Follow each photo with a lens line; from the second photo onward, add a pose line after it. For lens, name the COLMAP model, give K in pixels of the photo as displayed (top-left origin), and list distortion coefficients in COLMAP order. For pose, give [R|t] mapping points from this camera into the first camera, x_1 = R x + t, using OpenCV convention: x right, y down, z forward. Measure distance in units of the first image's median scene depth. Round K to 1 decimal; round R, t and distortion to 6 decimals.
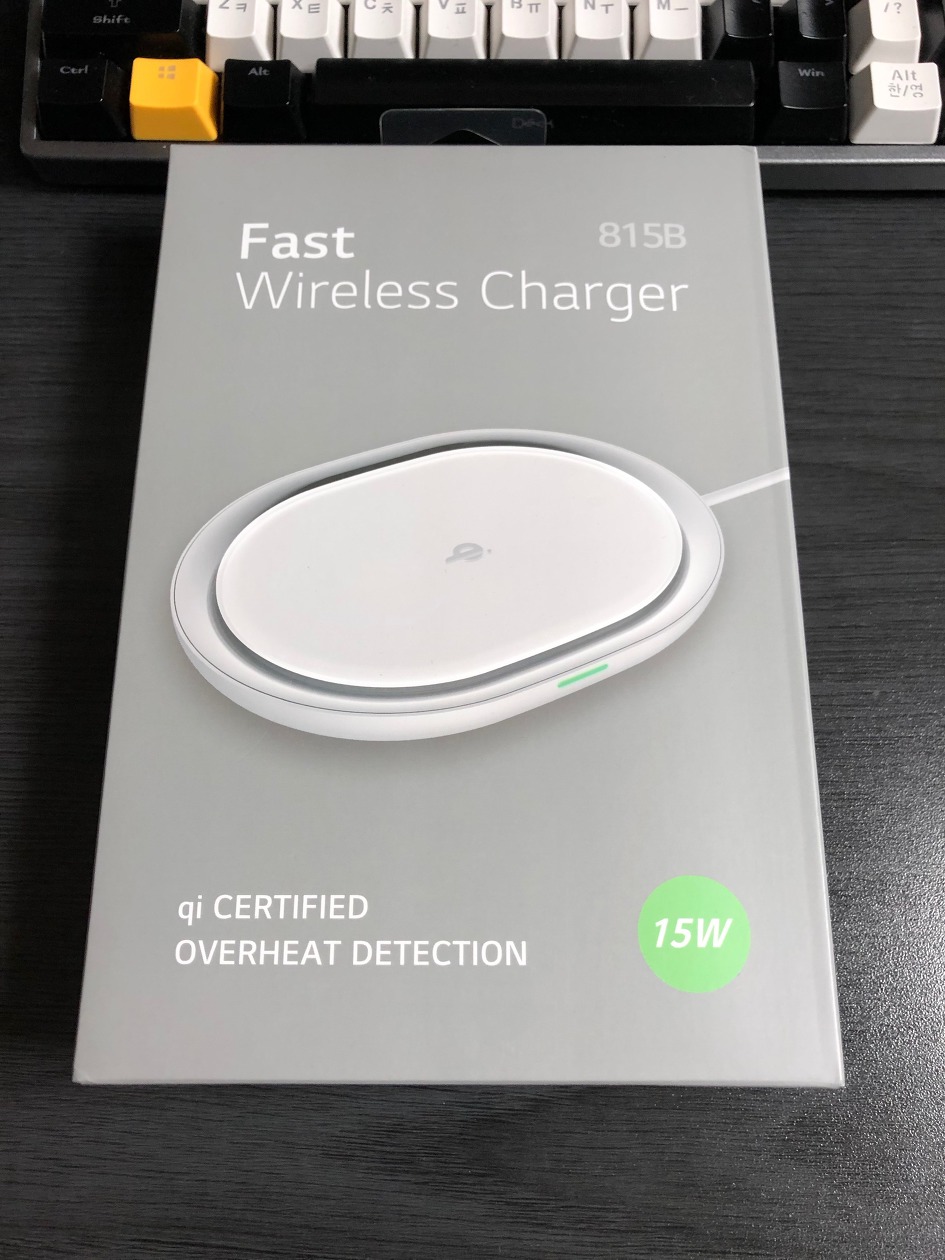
lens RADIAL K [[1029.1, 0, 471.0], [0, 1029.1, 630.8], [0, 0, 1]] dist [0.026539, -0.022698]
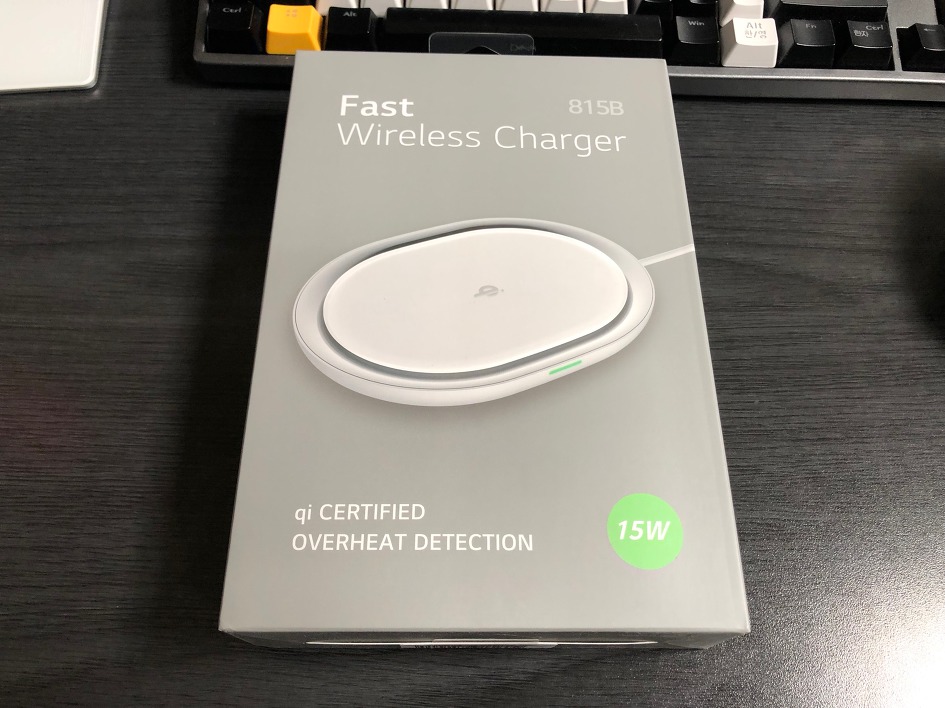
lens RADIAL K [[771.8, 0, 472.6], [0, 771.8, 353.5], [0, 0, 1]] dist [0.026539, -0.022698]
pose [[0.999442, 0.011104, 0.031497, -0.057152], [-0.006023, 0.987575, -0.157032, 0.179590], [-0.032849, 0.156755, 0.987091, -0.106683]]
